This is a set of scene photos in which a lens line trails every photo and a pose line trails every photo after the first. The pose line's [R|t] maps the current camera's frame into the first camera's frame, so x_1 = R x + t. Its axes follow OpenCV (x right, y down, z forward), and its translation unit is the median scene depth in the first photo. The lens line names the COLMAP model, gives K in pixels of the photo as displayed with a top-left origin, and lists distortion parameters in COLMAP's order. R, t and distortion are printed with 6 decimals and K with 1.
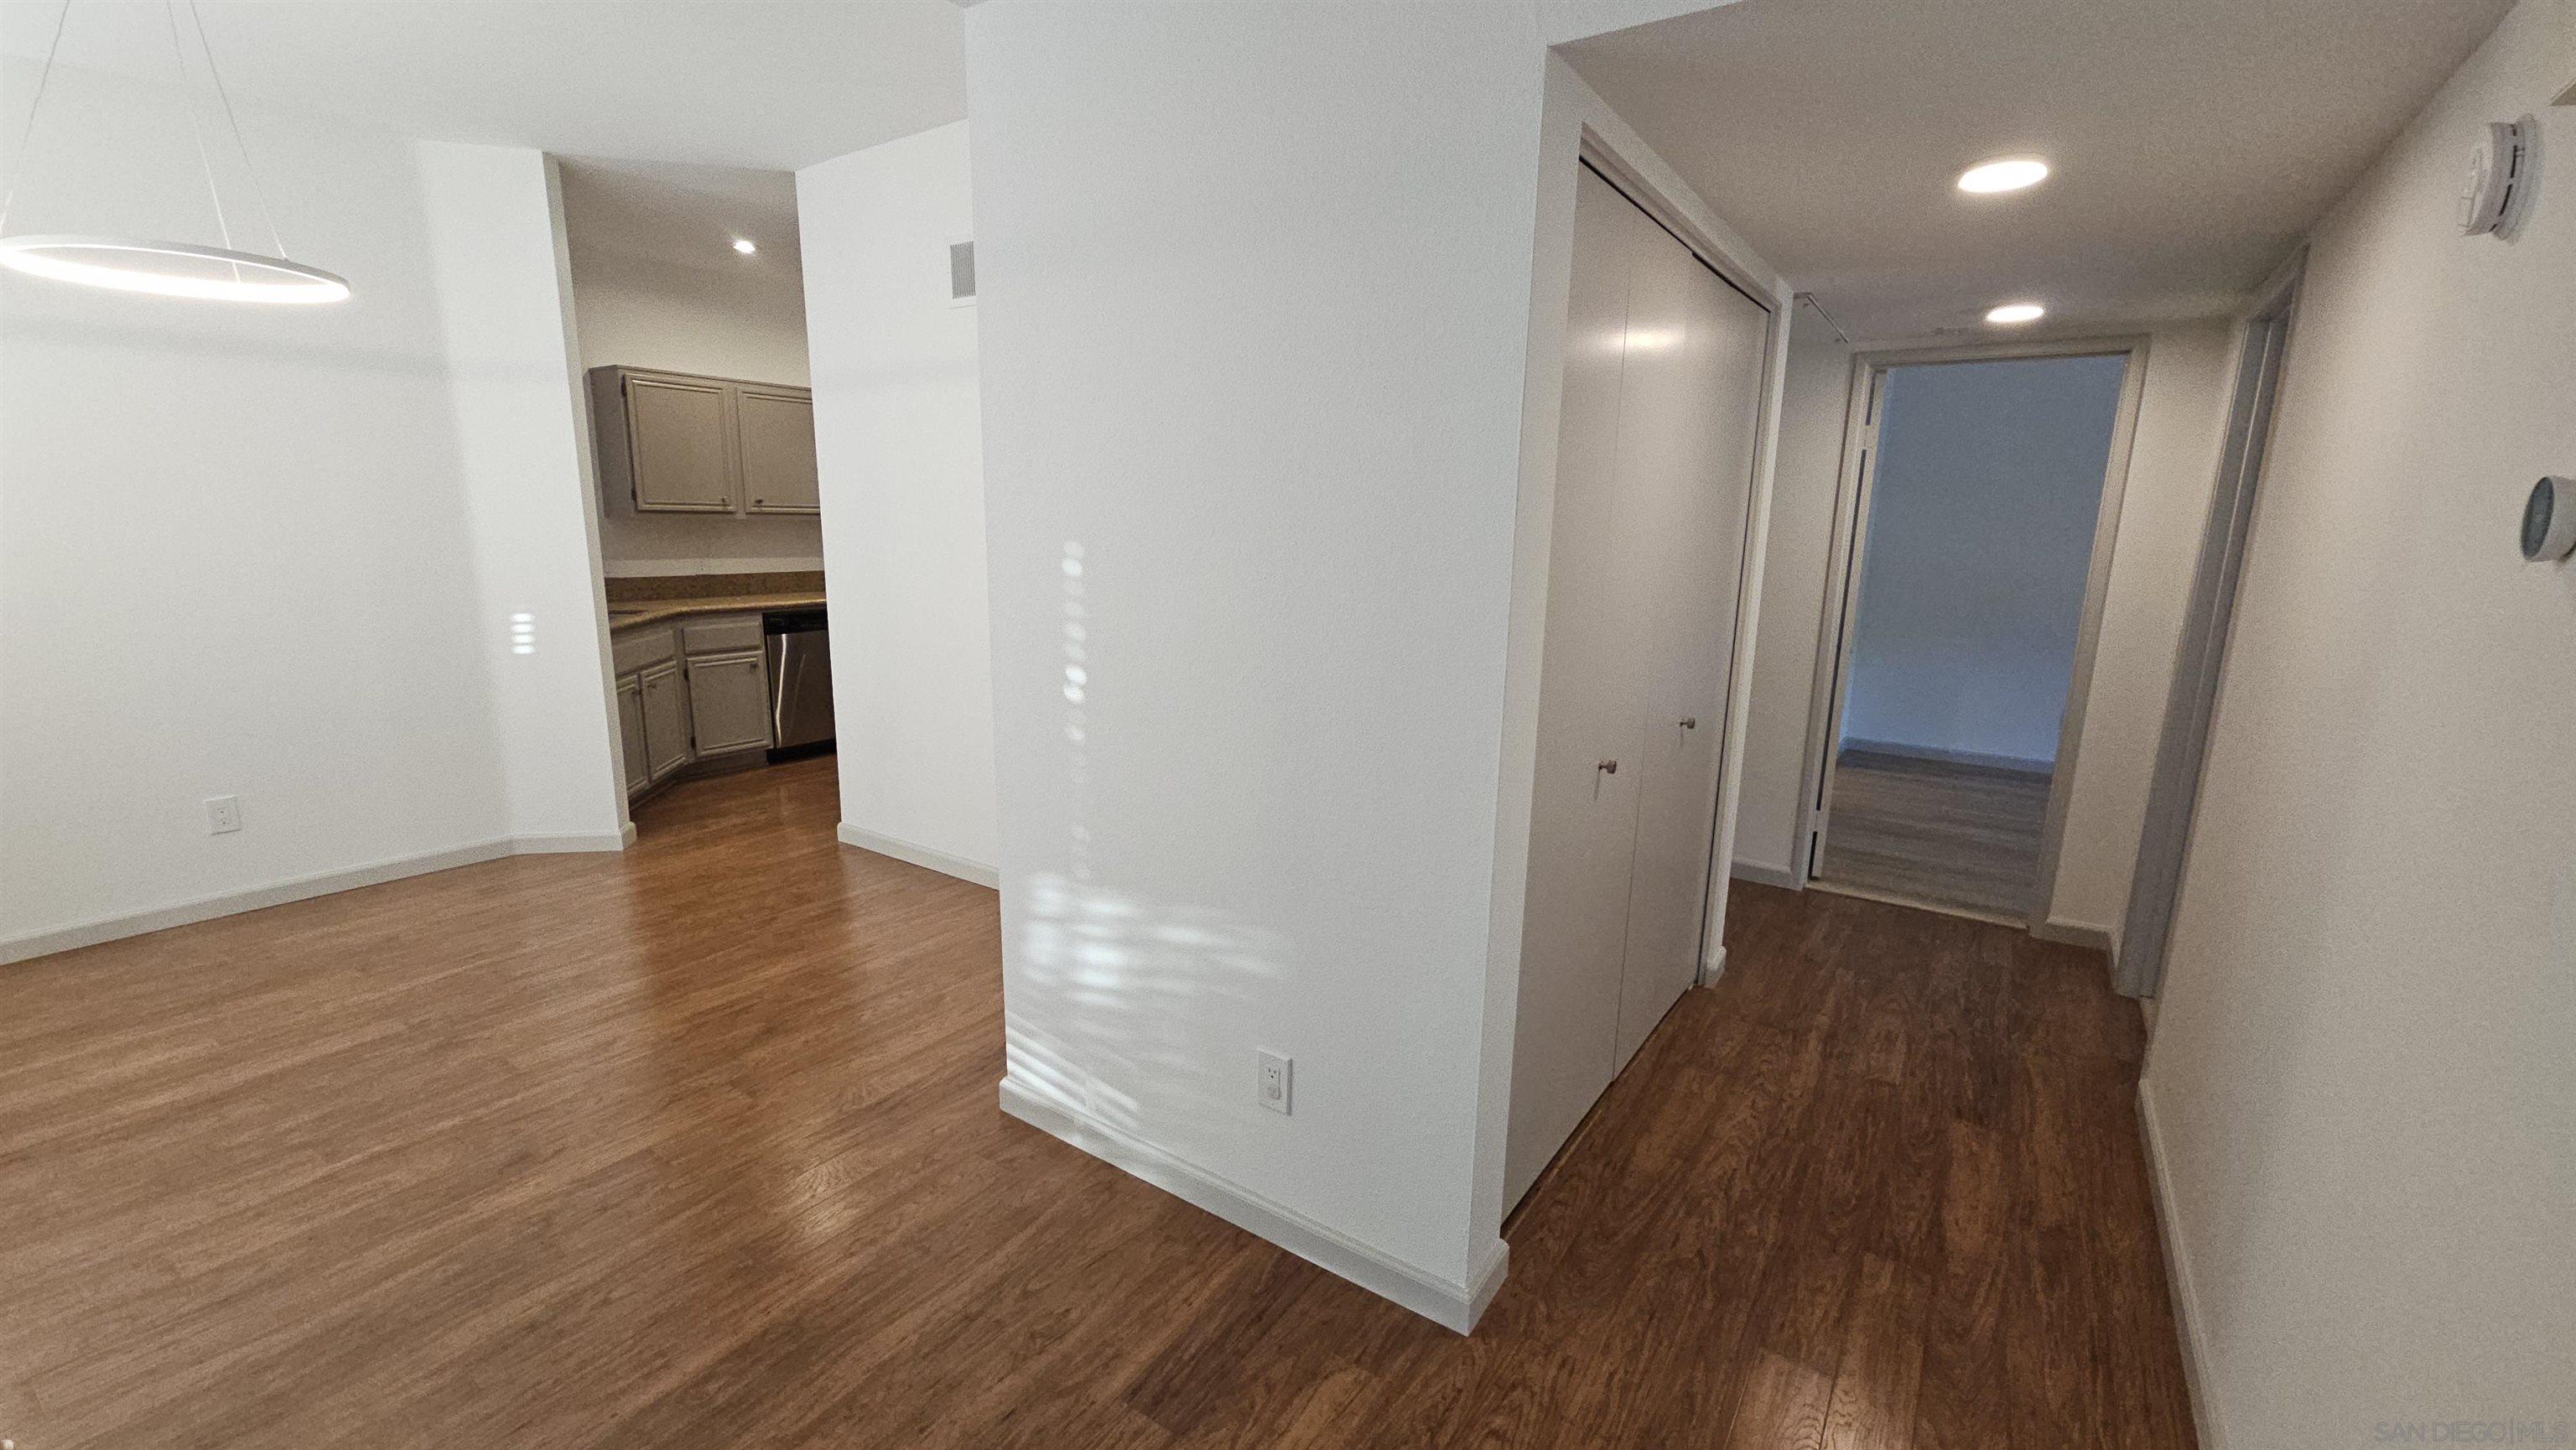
lens RADIAL K [[1046.9, 0, 1296.0], [0, 1046.9, 733.2], [0, 0, 1]] dist [0.000402, -0.000779]
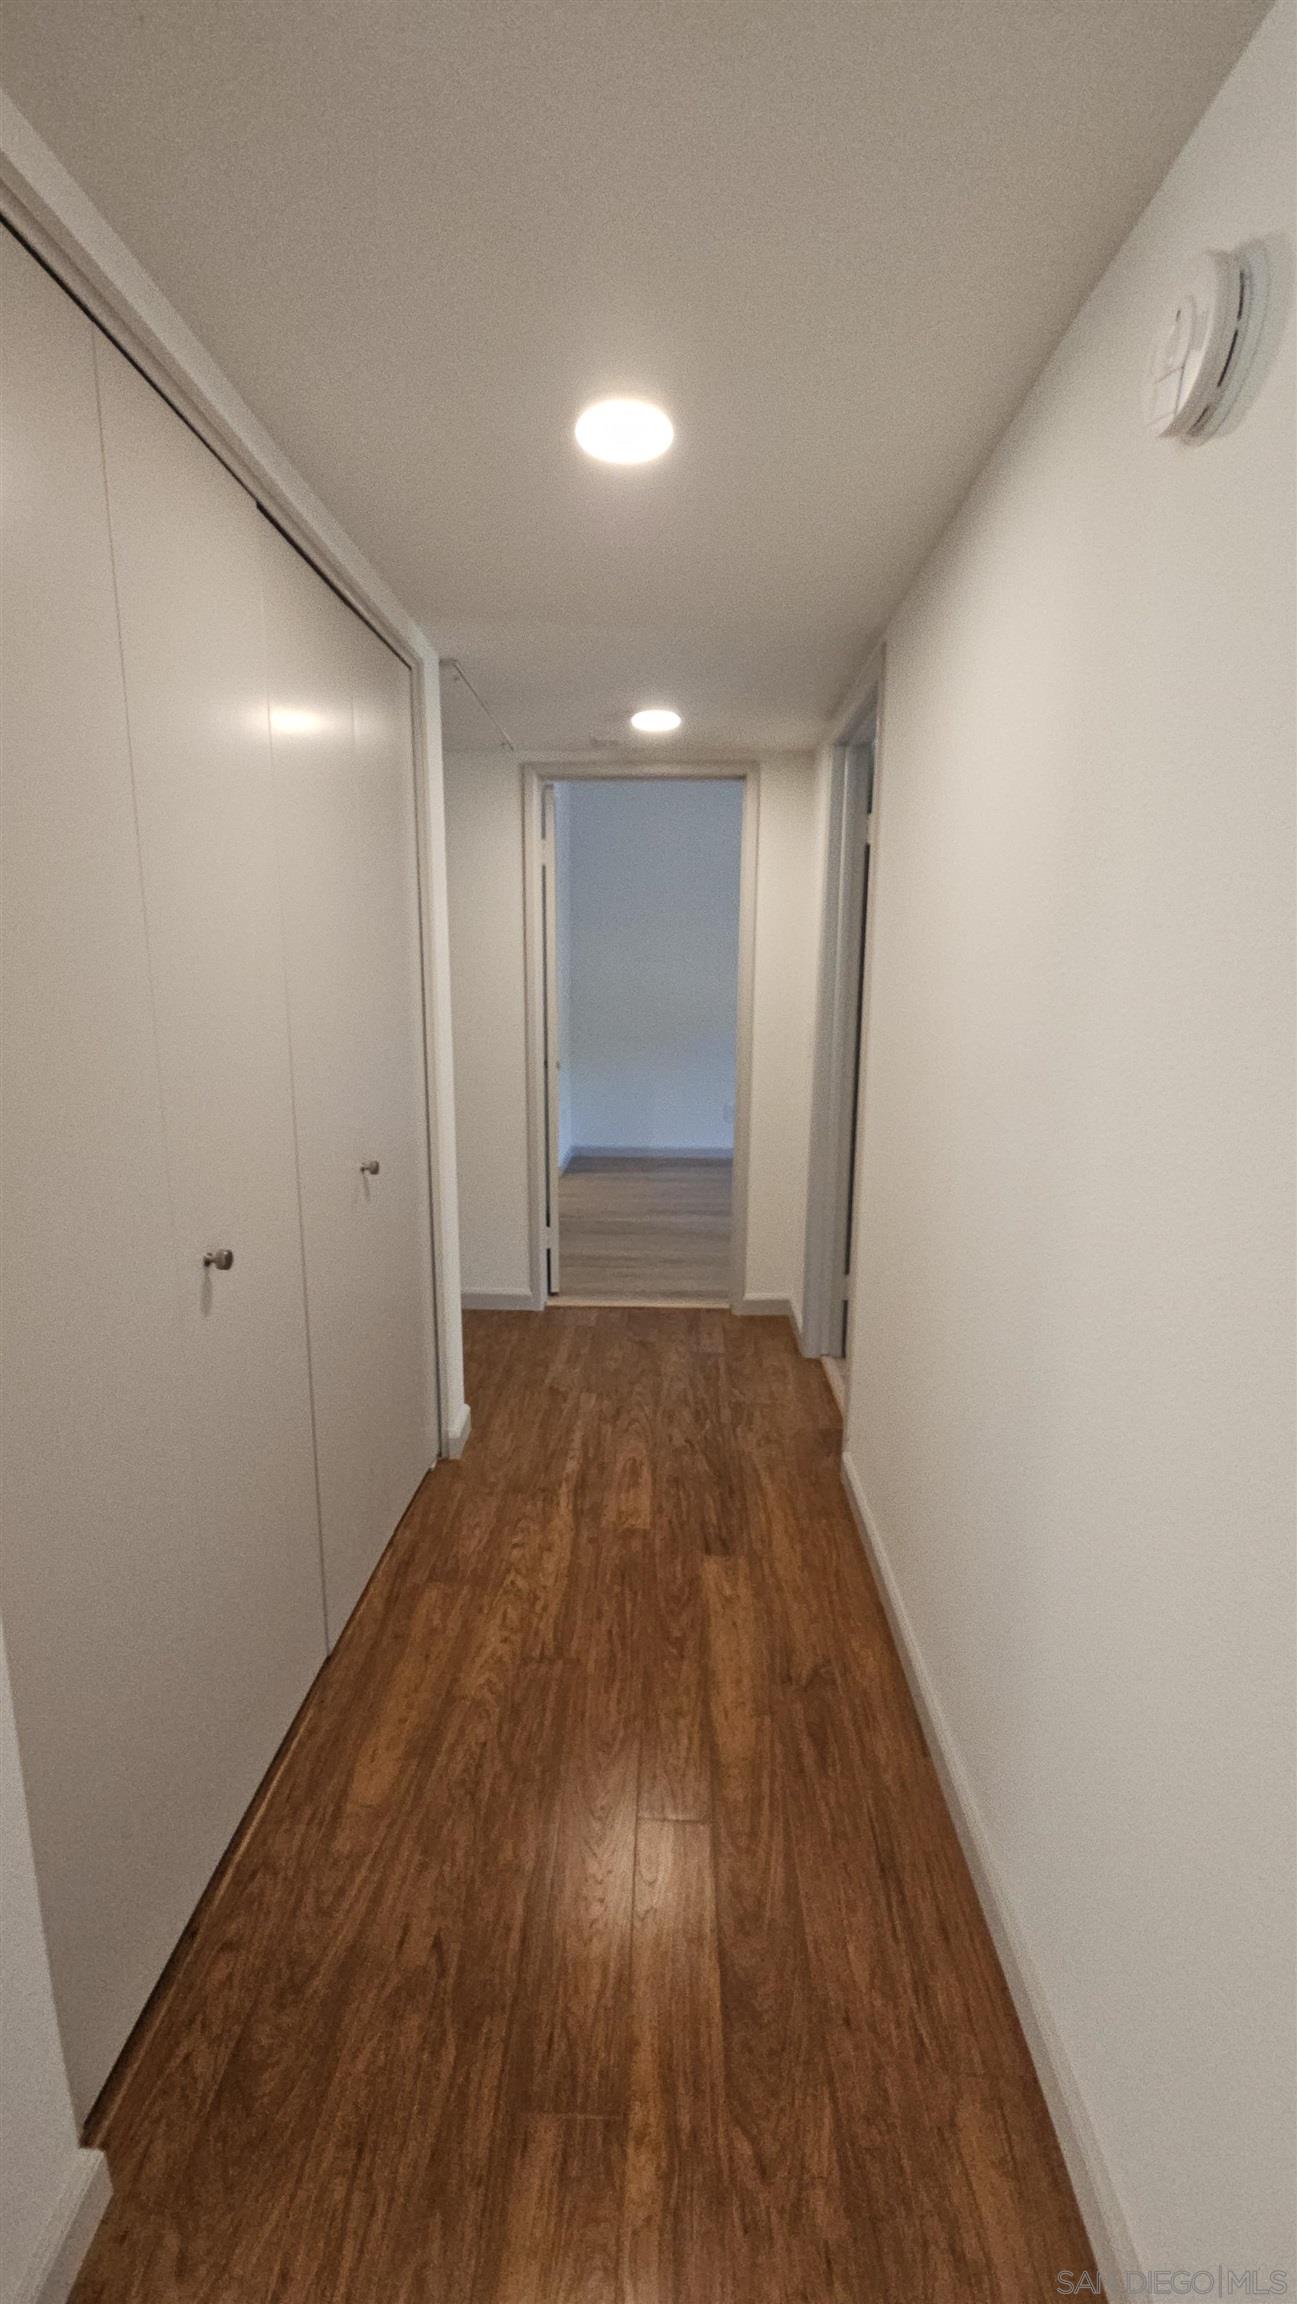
lens RADIAL K [[936.3, 0, 648.5], [0, 936.3, 1152.0], [0, 0, 1]] dist [0.000402, -0.000779]
pose [[0.842216, -0.114582, 0.526824, 0.172513], [0.118070, 0.992634, 0.027139, -0.016699], [-0.526054, 0.039345, 0.849541, 0.276813]]
